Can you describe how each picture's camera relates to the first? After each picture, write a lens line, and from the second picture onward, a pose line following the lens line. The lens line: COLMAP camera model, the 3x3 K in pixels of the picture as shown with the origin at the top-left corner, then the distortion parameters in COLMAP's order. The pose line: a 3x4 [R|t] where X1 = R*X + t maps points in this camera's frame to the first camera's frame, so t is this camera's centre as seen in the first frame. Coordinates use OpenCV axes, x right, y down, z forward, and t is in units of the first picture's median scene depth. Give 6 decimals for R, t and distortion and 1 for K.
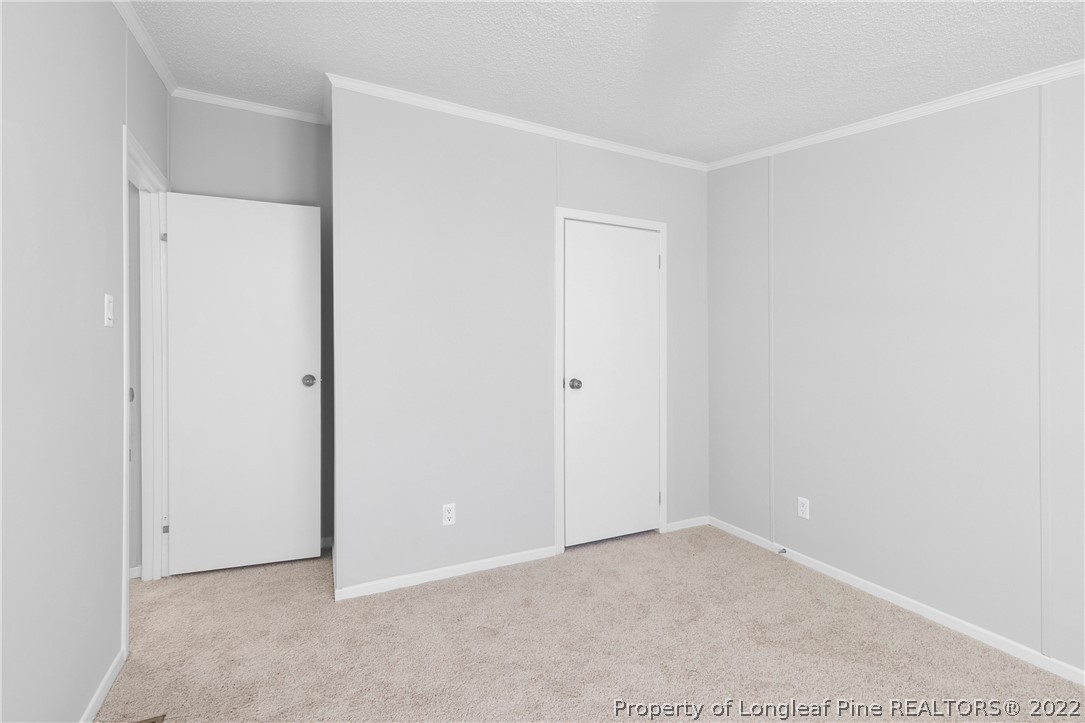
lens RADIAL K [[490.9, 0, 541.6], [0, 490.9, 351.9], [0, 0, 1]] dist [0.007674, -0.000811]
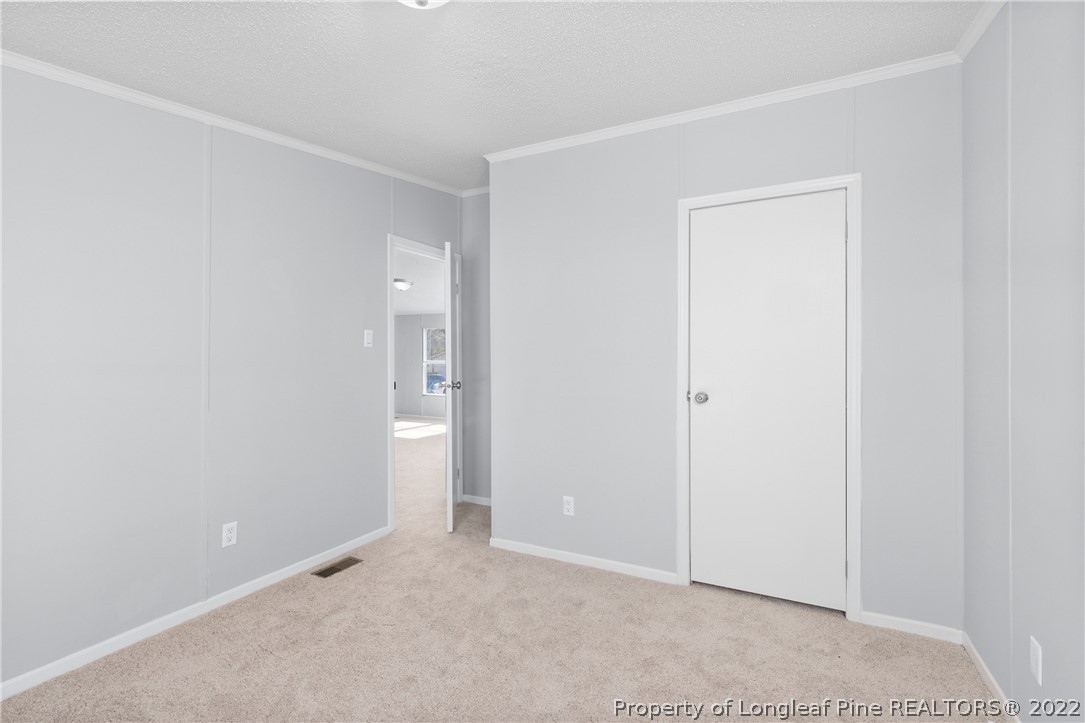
lens RADIAL K [[490.9, 0, 542.3], [0, 490.9, 366.3], [0, 0, 1]] dist [0.007674, -0.000811]
pose [[0.591530, 0.006991, -0.806253, 0.608601], [0.000048, 0.999962, 0.008706, 0.002474], [0.806283, -0.005188, 0.591507, 0.261411]]
